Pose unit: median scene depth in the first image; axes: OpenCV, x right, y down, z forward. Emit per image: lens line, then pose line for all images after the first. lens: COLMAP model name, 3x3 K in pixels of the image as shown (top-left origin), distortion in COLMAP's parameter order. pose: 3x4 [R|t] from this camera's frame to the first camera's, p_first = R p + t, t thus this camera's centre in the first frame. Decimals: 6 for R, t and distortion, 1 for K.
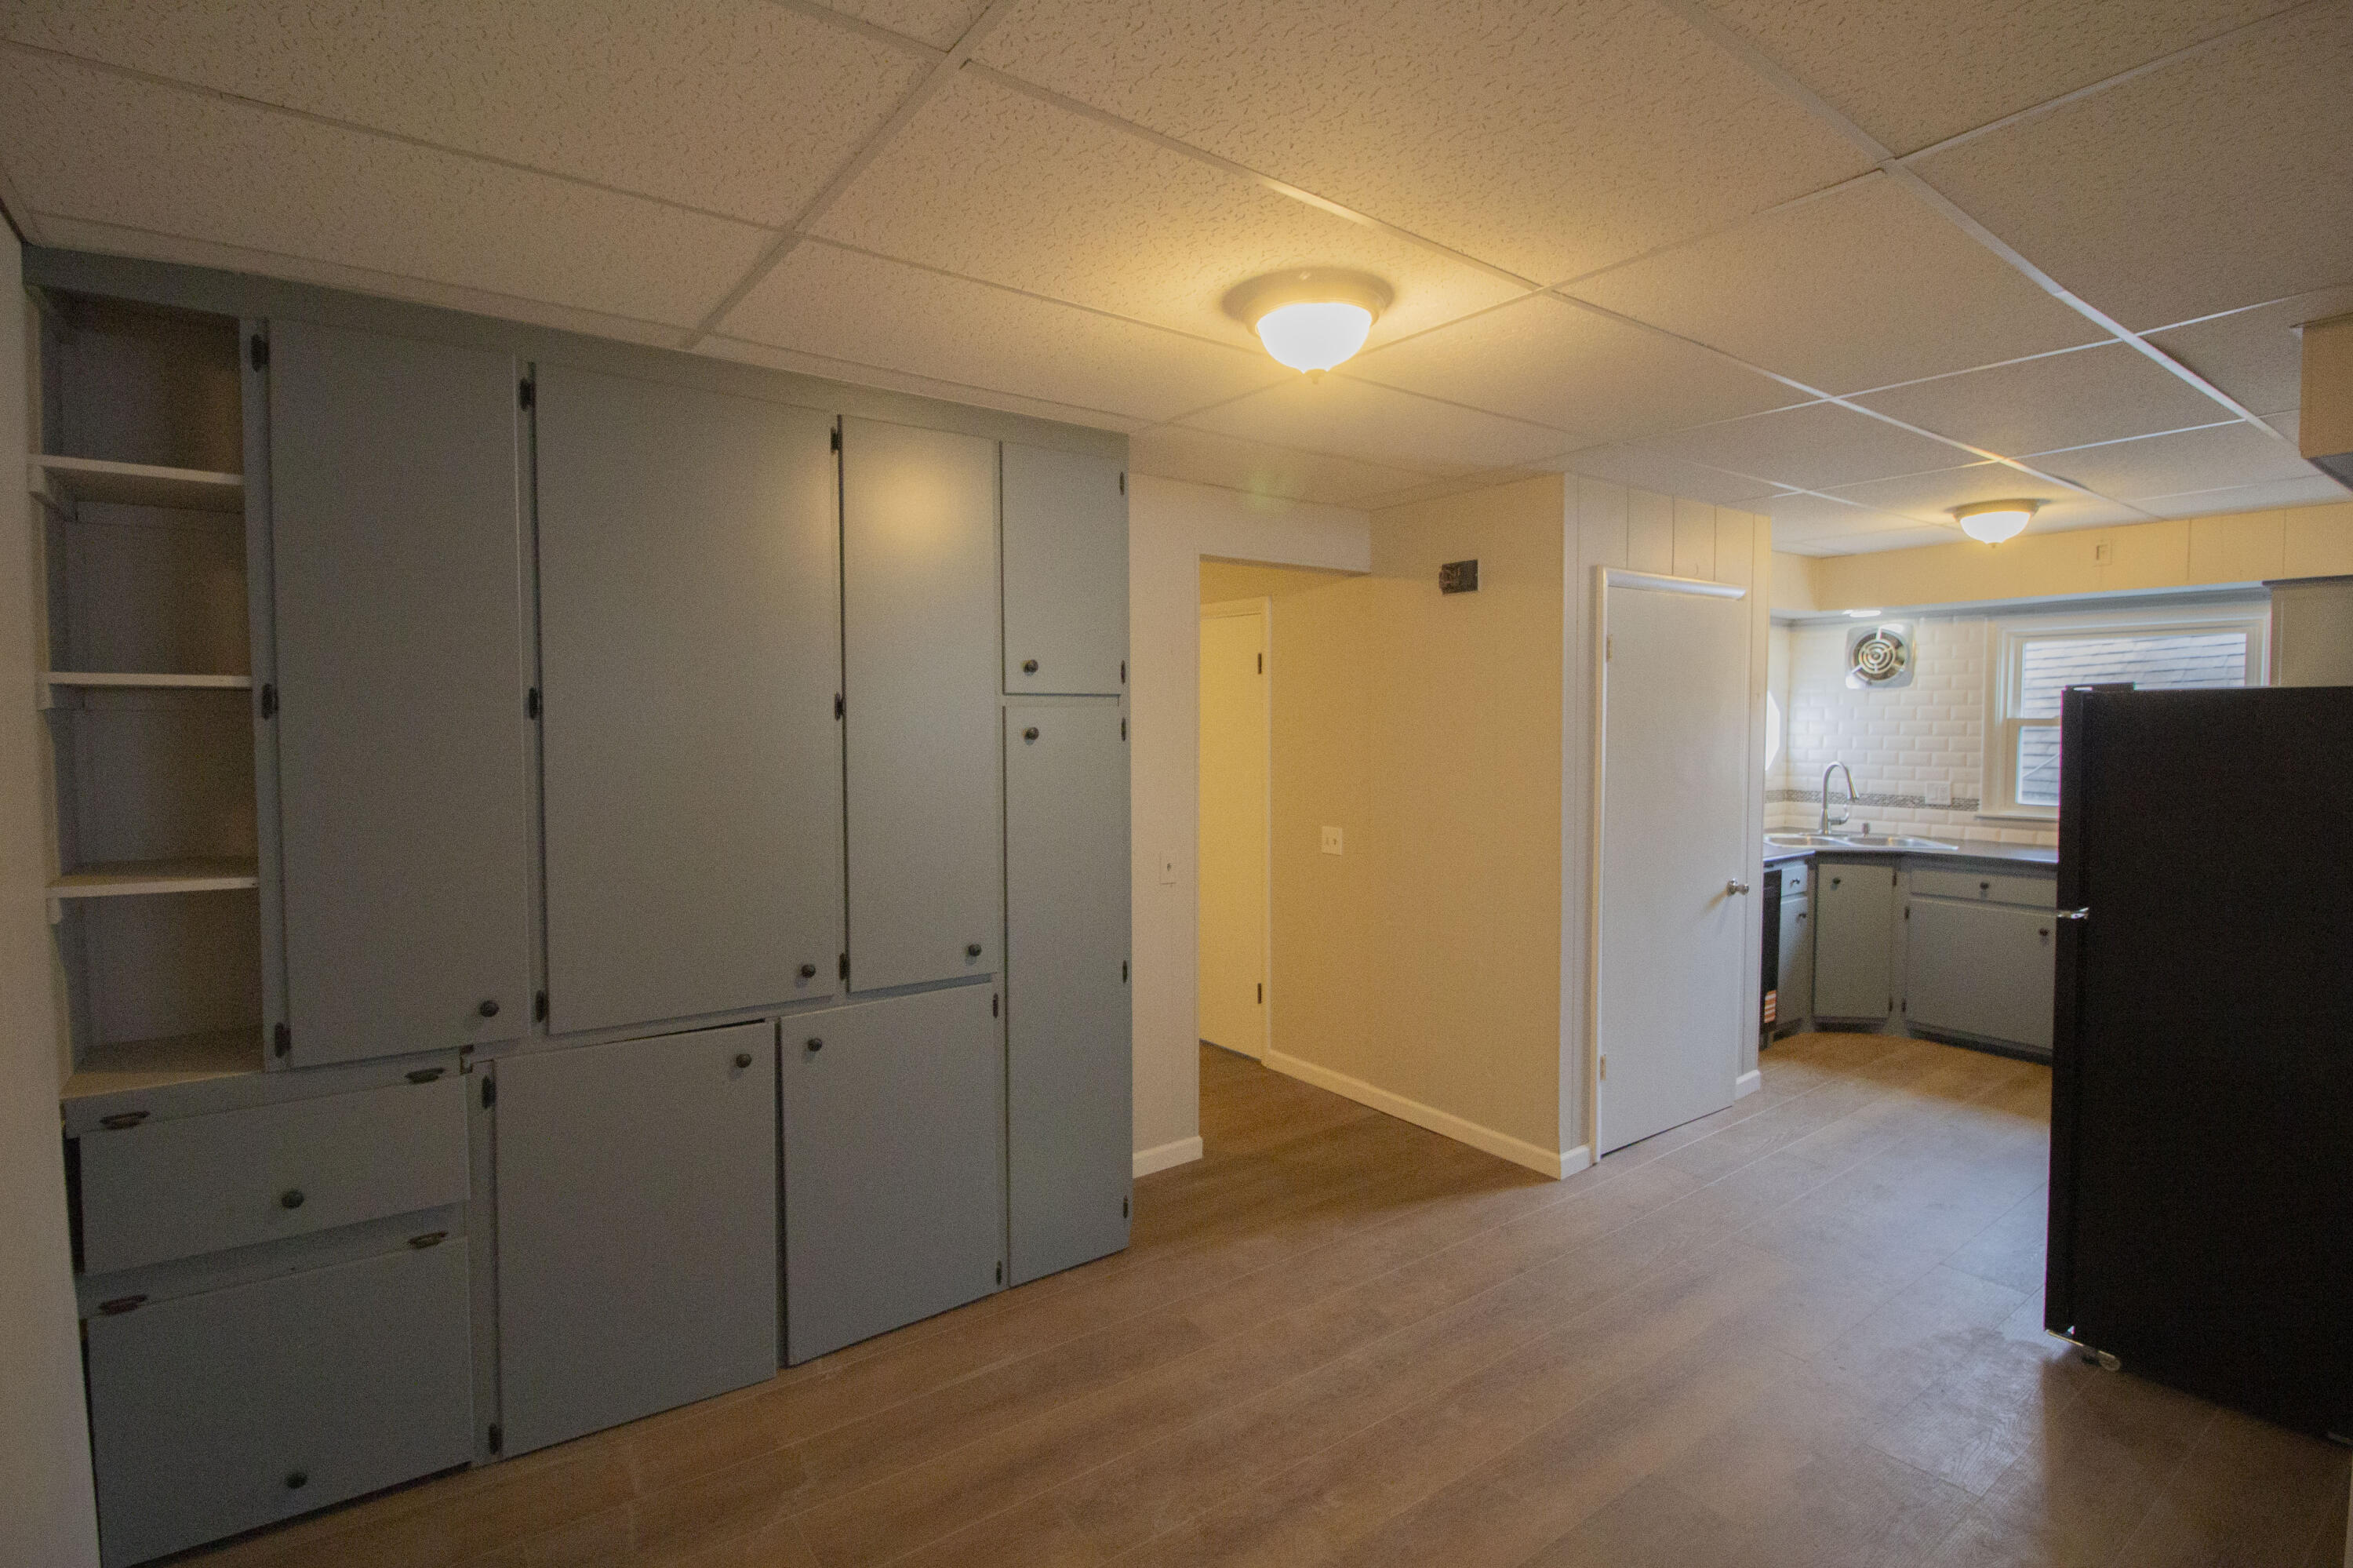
lens RADIAL K [[1115.8, 0, 1186.0], [0, 1115.8, 772.1], [0, 0, 1]] dist [0.001238, -0.013496]
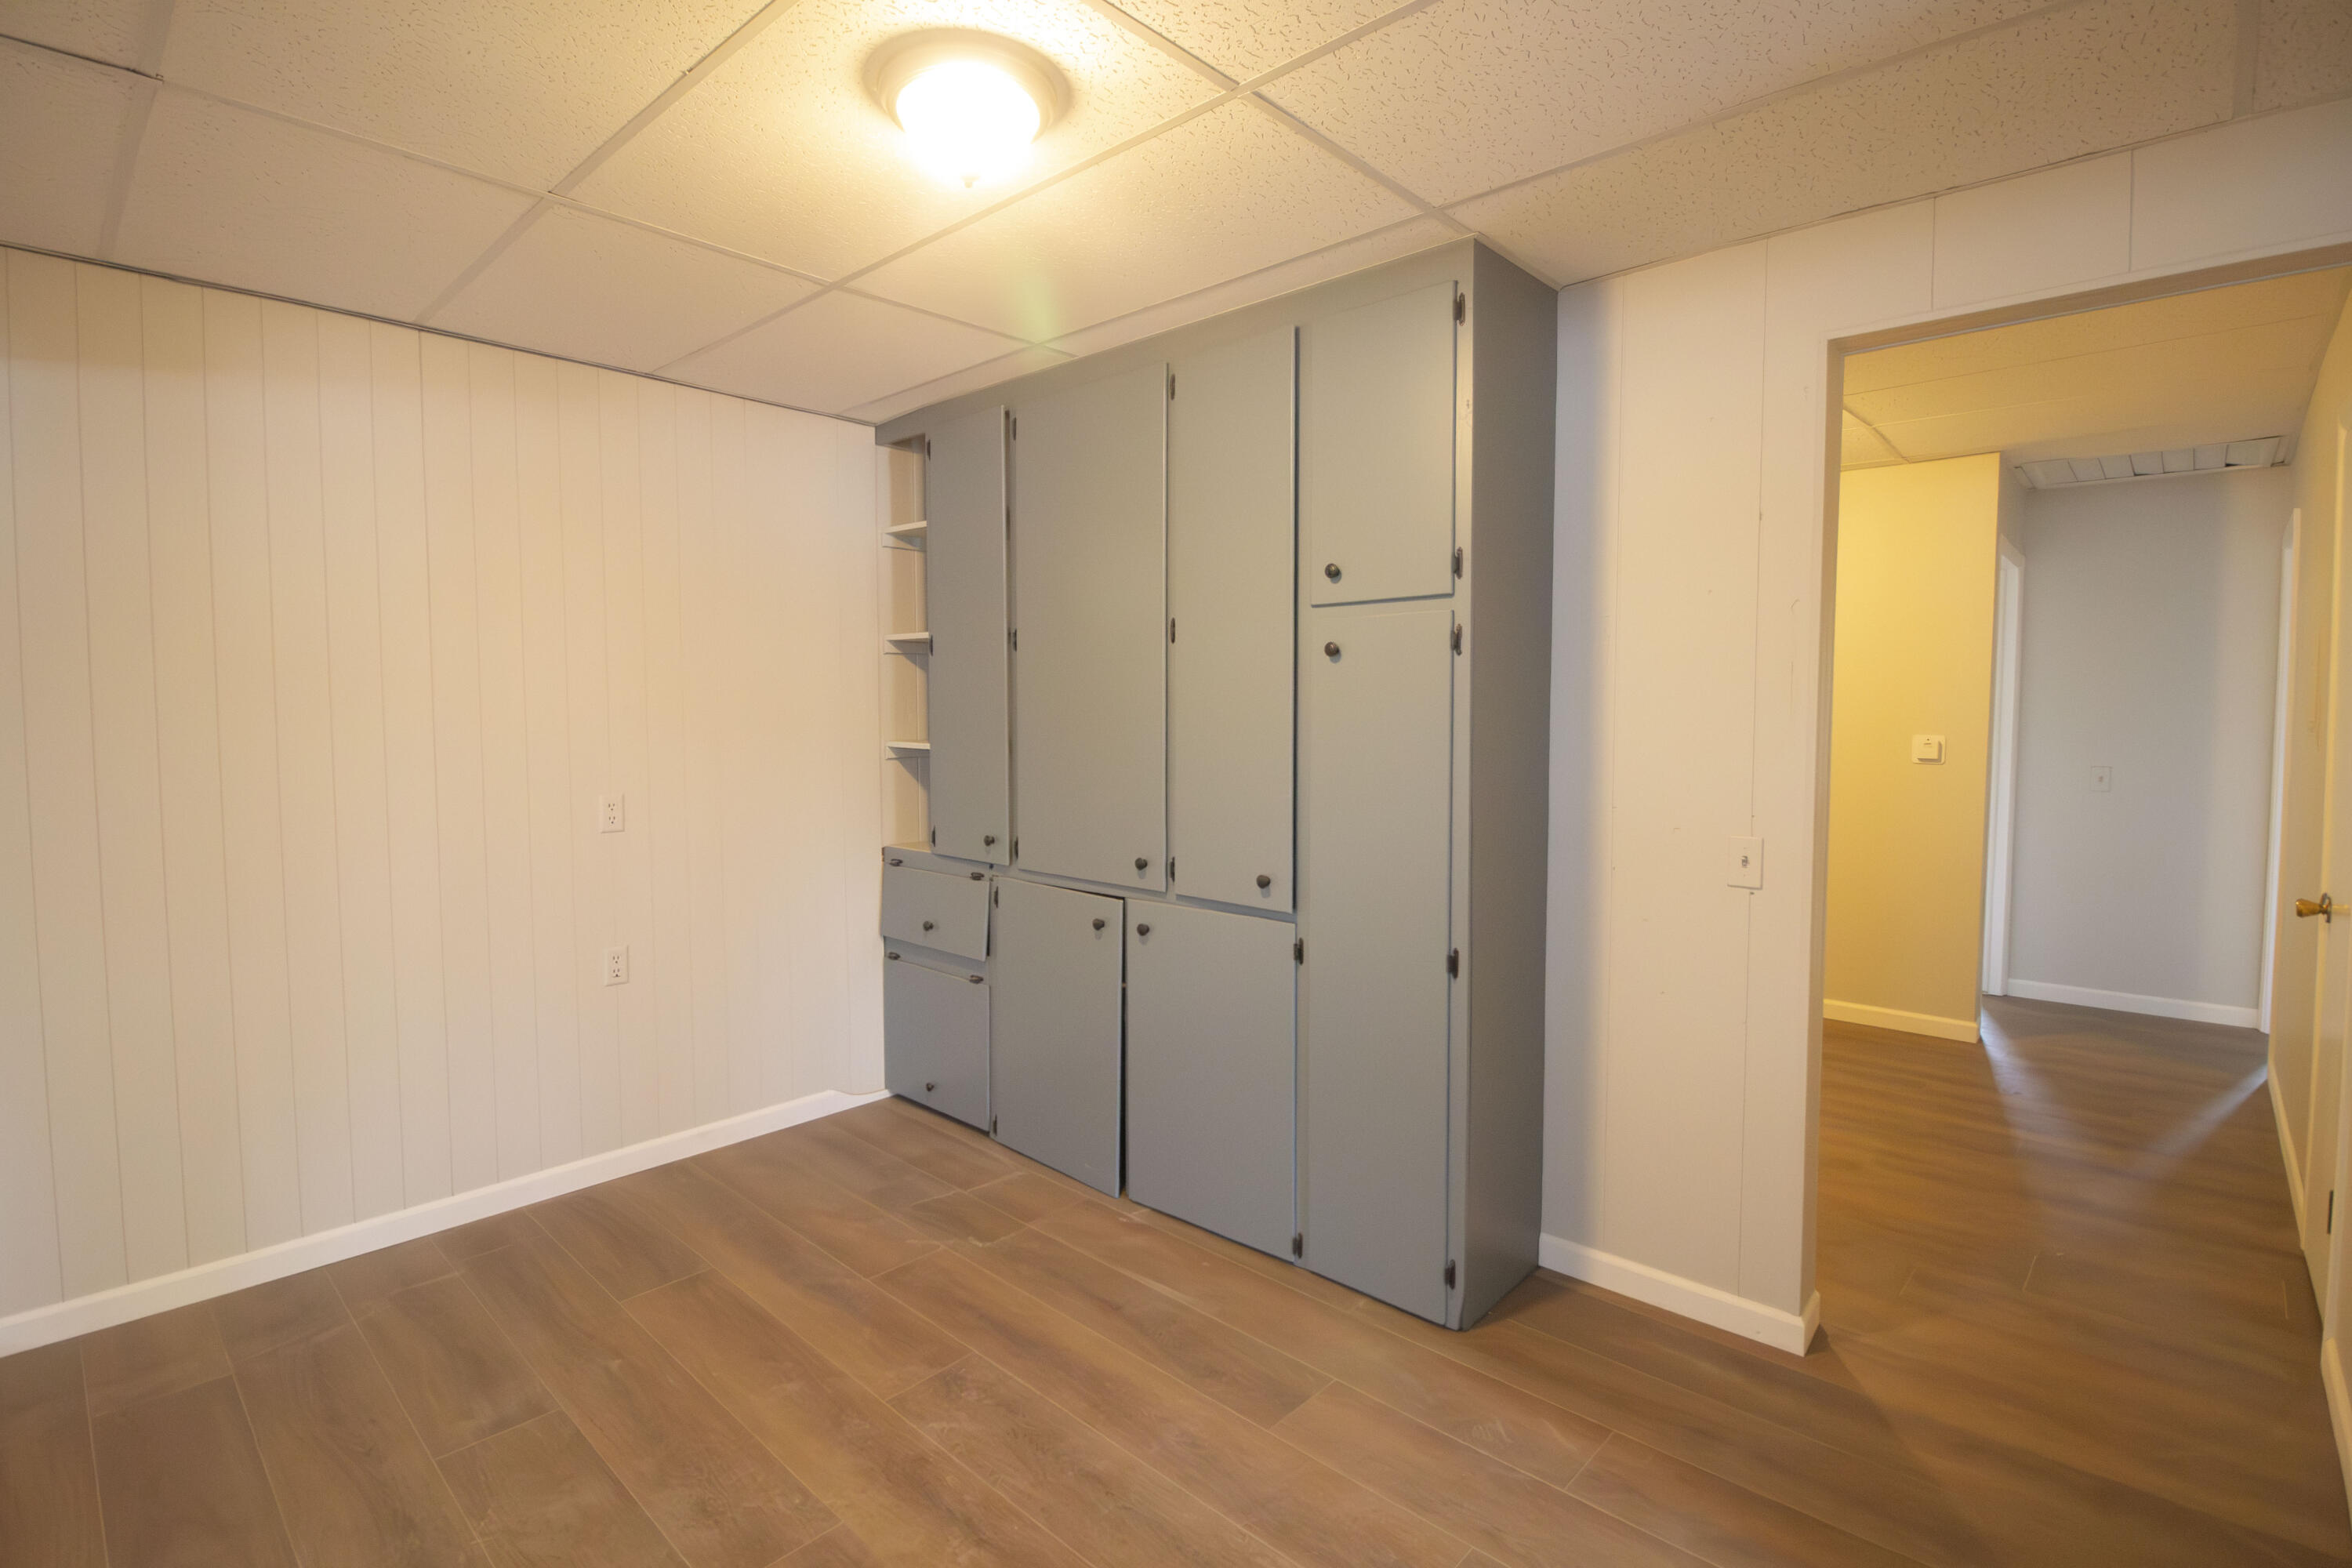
lens RADIAL K [[1115.3, 0, 1185.5], [0, 1115.3, 772.1], [0, 0, 1]] dist [0.001238, -0.013496]
pose [[0.182735, 0.056977, -0.981510, 0.790842], [-0.043333, 0.997816, 0.049856, 0.025132], [0.982207, 0.033422, 0.184805, 0.835450]]
